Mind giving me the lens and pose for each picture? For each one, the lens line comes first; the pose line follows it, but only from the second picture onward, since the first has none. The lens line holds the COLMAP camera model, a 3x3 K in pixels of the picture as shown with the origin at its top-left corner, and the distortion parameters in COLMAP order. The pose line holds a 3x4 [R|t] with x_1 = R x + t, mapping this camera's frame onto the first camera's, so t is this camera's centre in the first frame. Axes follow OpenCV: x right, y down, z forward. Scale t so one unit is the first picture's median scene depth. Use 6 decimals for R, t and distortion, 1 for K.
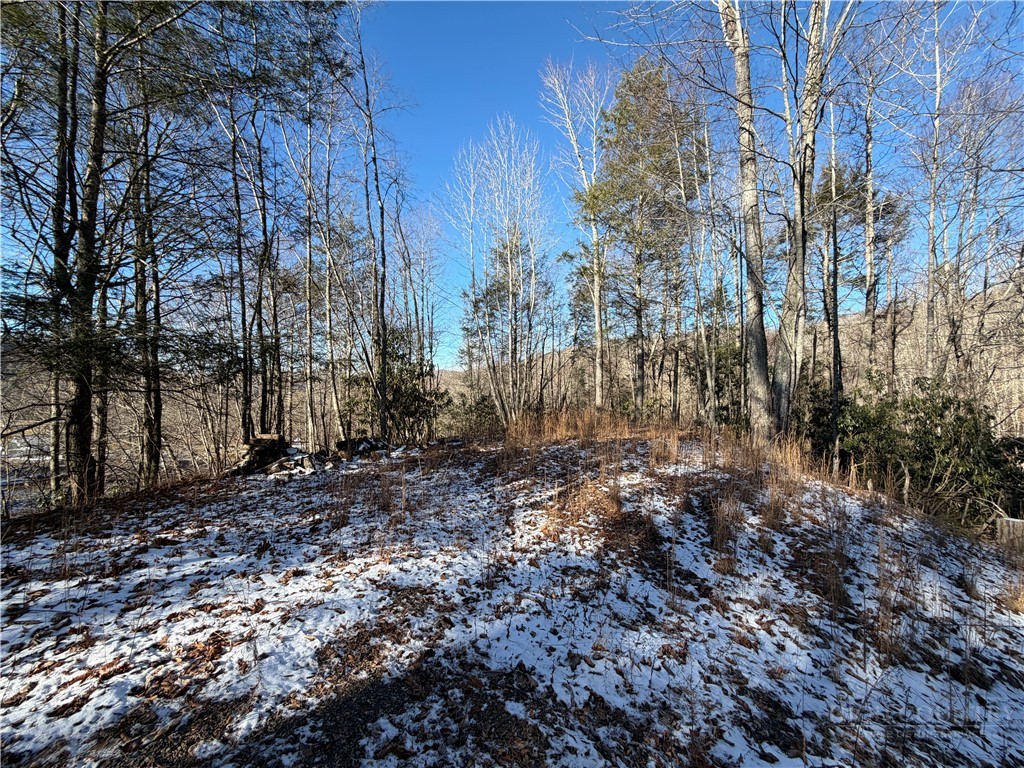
lens RADIAL K [[407.7, 0, 512.0], [0, 407.7, 384.0], [0, 0, 1]] dist [0.002294, -0.000897]
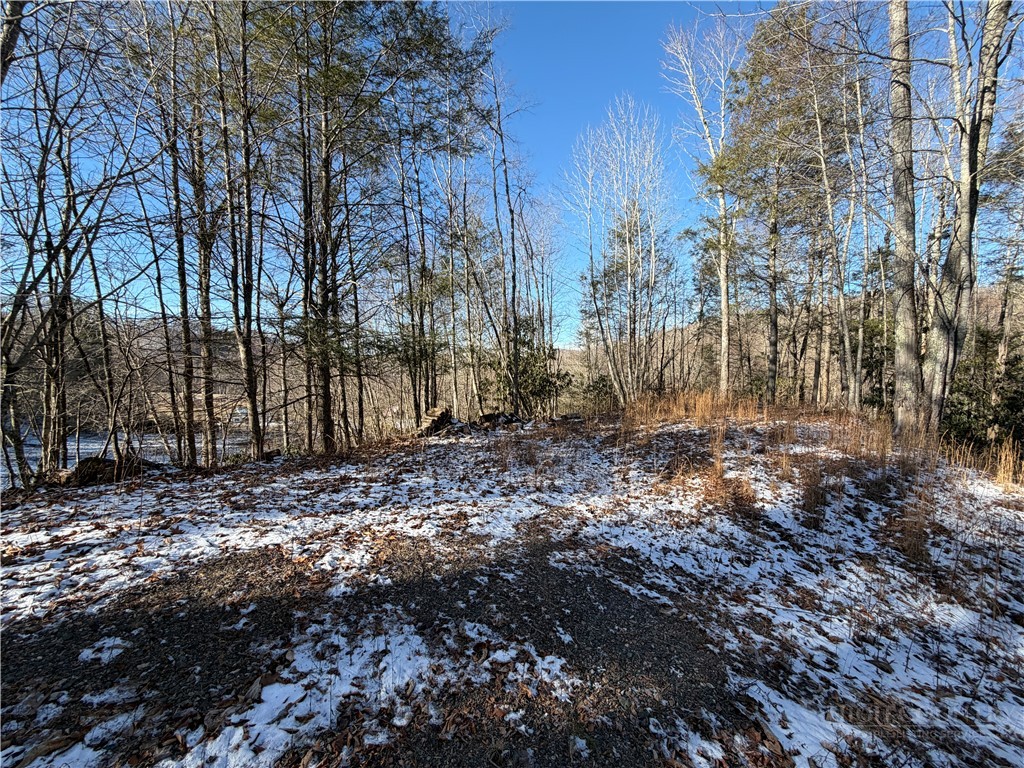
lens RADIAL K [[407.7, 0, 512.0], [0, 407.7, 384.0], [0, 0, 1]] dist [0.002294, -0.000897]
pose [[0.959860, 0.001811, -0.280473, 0.004546], [0.012494, 0.998711, 0.049206, -0.012450], [0.280201, -0.050735, 0.958600, -0.145897]]
